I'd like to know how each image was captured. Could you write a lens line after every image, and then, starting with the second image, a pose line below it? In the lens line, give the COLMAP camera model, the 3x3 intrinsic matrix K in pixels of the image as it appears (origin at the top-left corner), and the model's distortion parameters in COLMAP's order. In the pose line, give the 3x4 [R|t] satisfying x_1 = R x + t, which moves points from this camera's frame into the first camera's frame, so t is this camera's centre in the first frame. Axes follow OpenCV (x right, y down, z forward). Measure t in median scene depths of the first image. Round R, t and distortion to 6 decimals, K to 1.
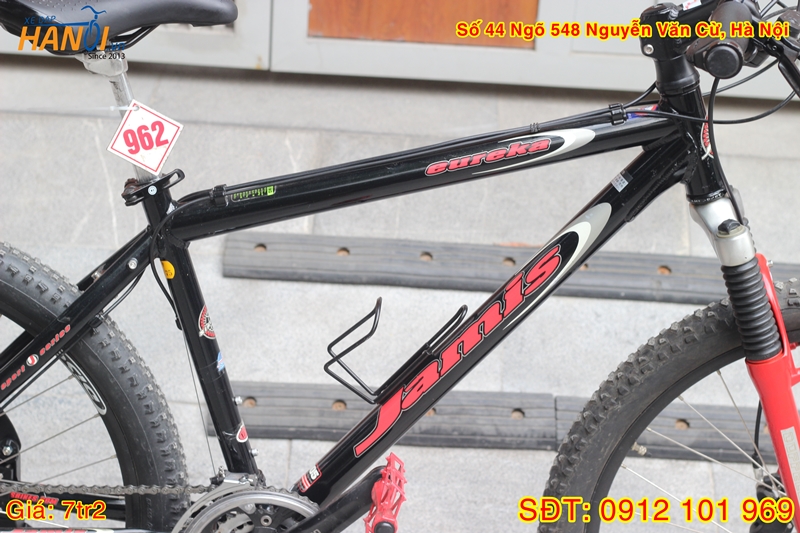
lens RADIAL K [[1888.6, 0, 400.0], [0, 1888.6, 266.5], [0, 0, 1]] dist [-0.071256, -0.557134]
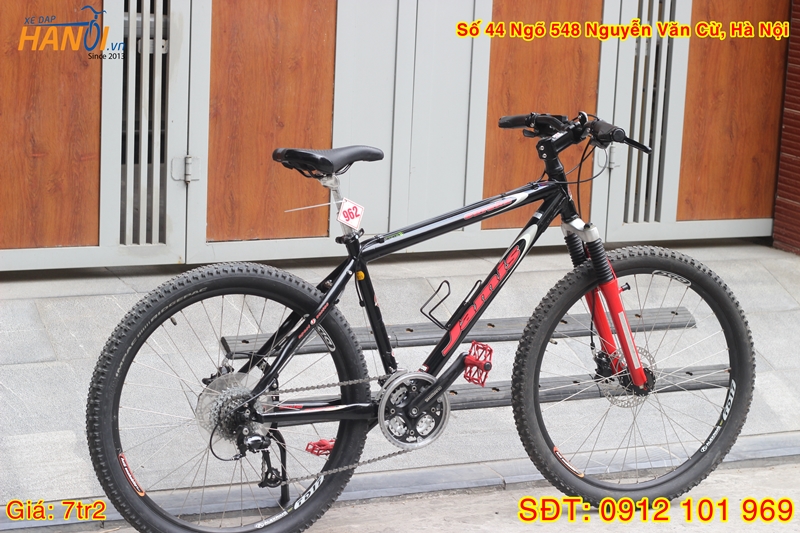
lens RADIAL K [[1888.6, 0, 400.0], [0, 1888.6, 266.5], [0, 0, 1]] dist [-0.071256, -0.557134]
pose [[0.905576, -0.104806, 0.411033, -0.969175], [0.191084, 0.965902, -0.174701, 0.378612], [-0.378708, 0.236747, 0.894724, -0.969131]]
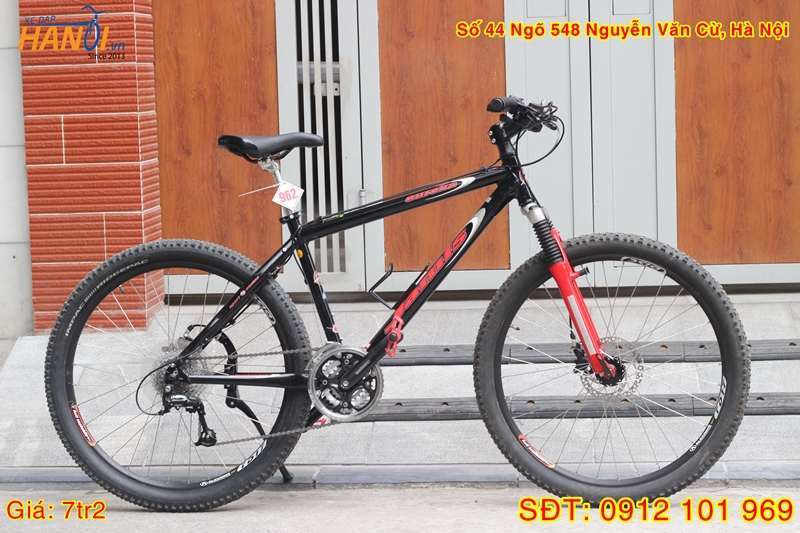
lens RADIAL K [[1888.6, 0, 400.0], [0, 1888.6, 266.5], [0, 0, 1]] dist [-0.071256, -0.557134]
pose [[0.993352, -0.078859, -0.083862, 0.192797], [0.045585, 0.938421, -0.342475, 0.812890], [0.105705, 0.336375, 0.935777, -1.155641]]
